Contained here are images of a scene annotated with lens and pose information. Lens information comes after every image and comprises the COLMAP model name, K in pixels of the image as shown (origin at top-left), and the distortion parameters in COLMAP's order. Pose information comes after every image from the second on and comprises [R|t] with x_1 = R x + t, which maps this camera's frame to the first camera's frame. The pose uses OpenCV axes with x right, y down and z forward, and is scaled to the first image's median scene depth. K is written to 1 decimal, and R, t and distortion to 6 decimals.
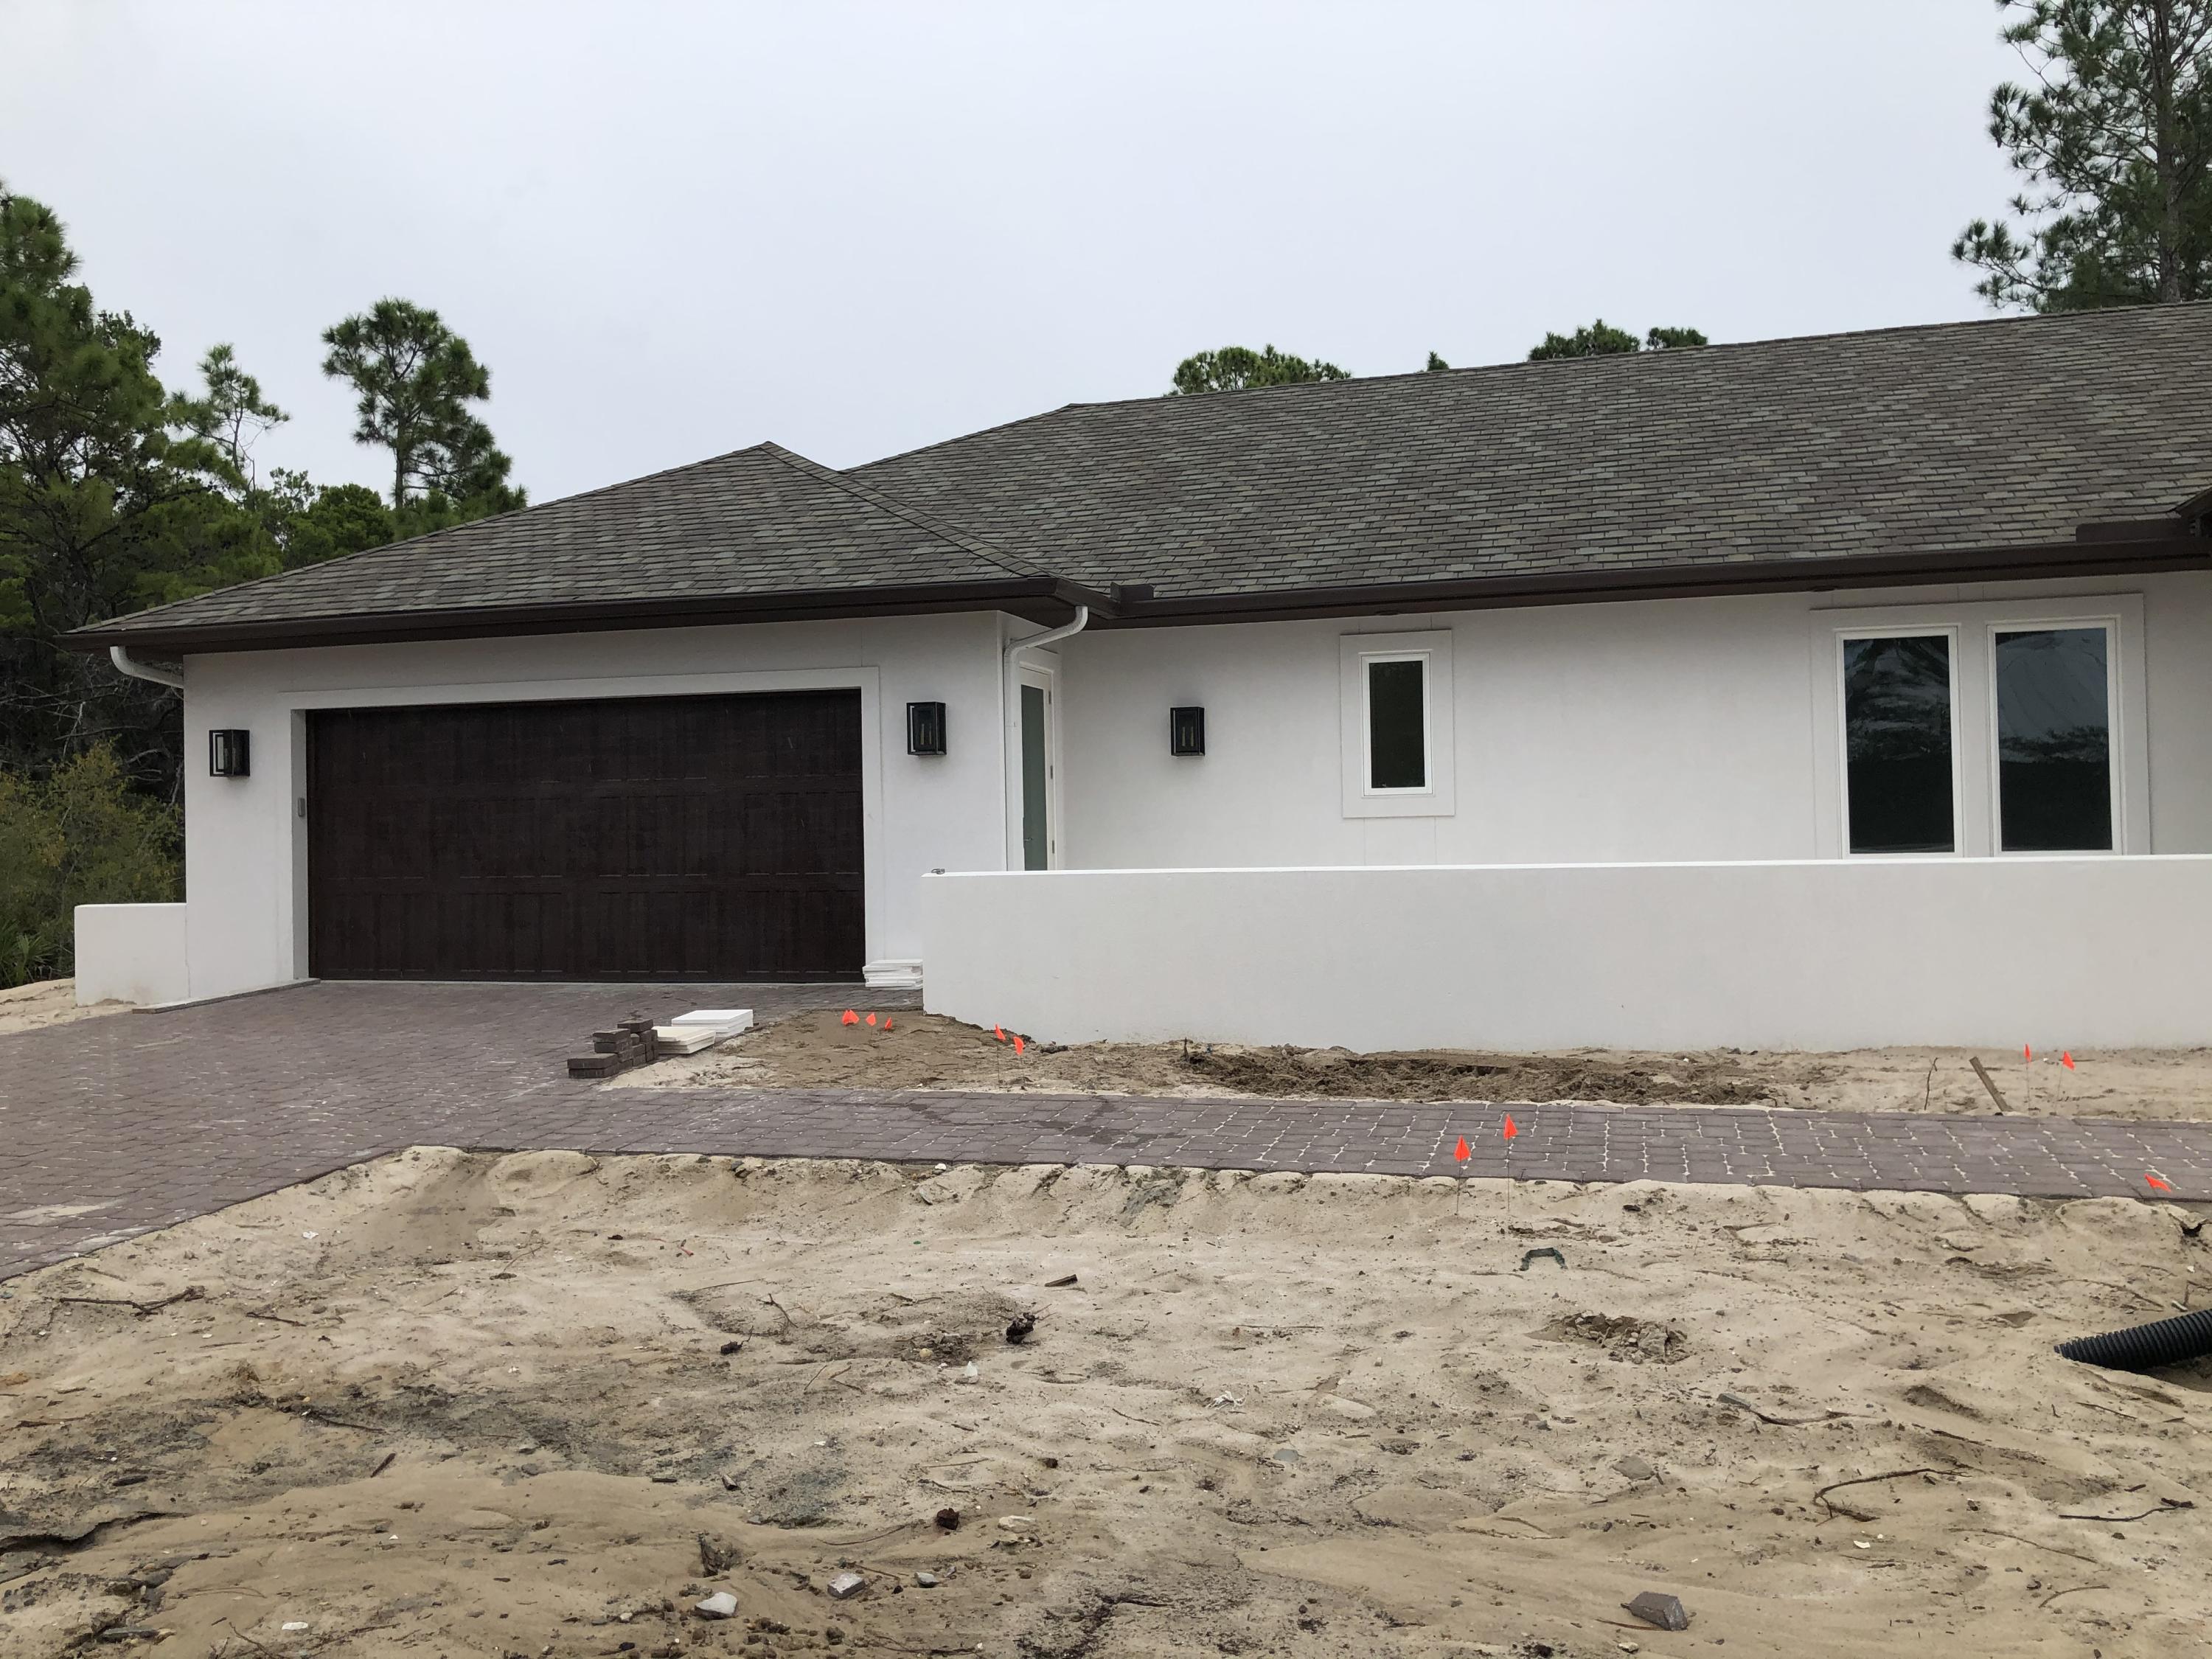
lens RADIAL K [[1811.0, 0, 1096.9], [0, 1811.0, 808.8], [0, 0, 1]] dist [0.039280, -0.035911]
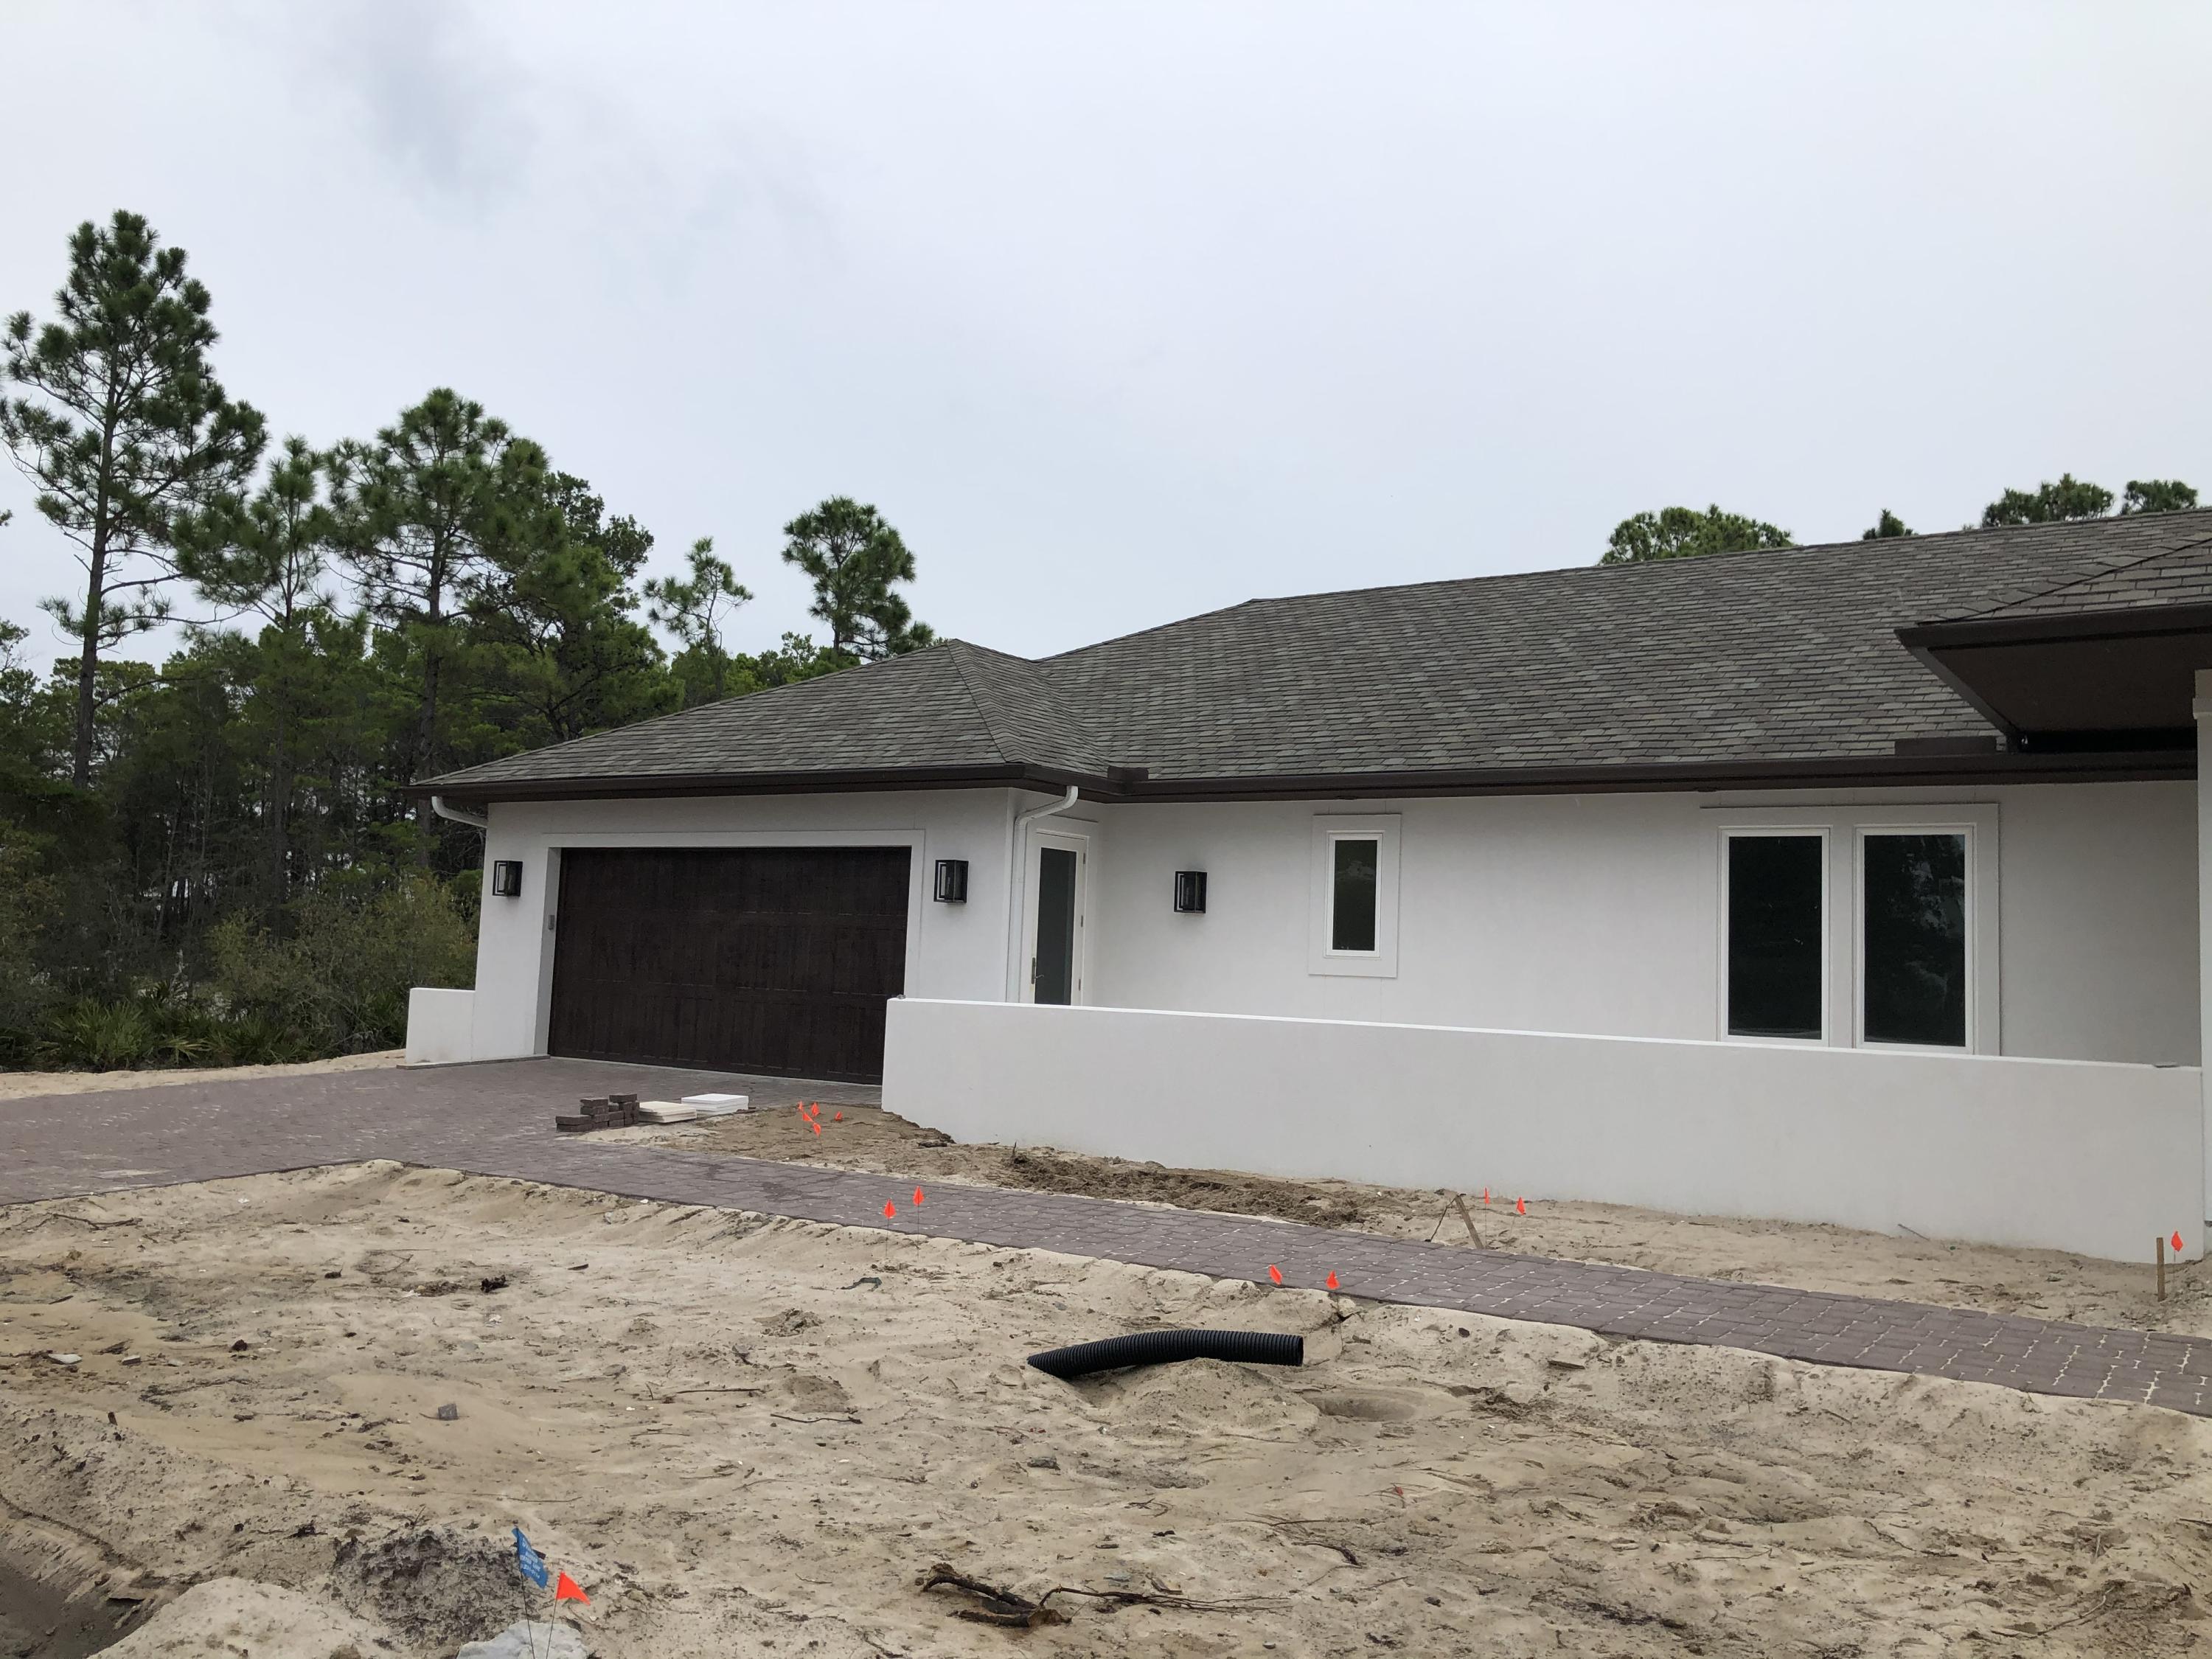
lens RADIAL K [[1811.0, 0, 1100.4], [0, 1811.0, 819.7], [0, 0, 1]] dist [0.039280, -0.035911]
pose [[0.952580, 0.031592, -0.302642, 0.325534], [-0.053459, 0.996501, -0.064243, -0.011318], [0.299554, 0.077376, 0.950937, -0.121049]]
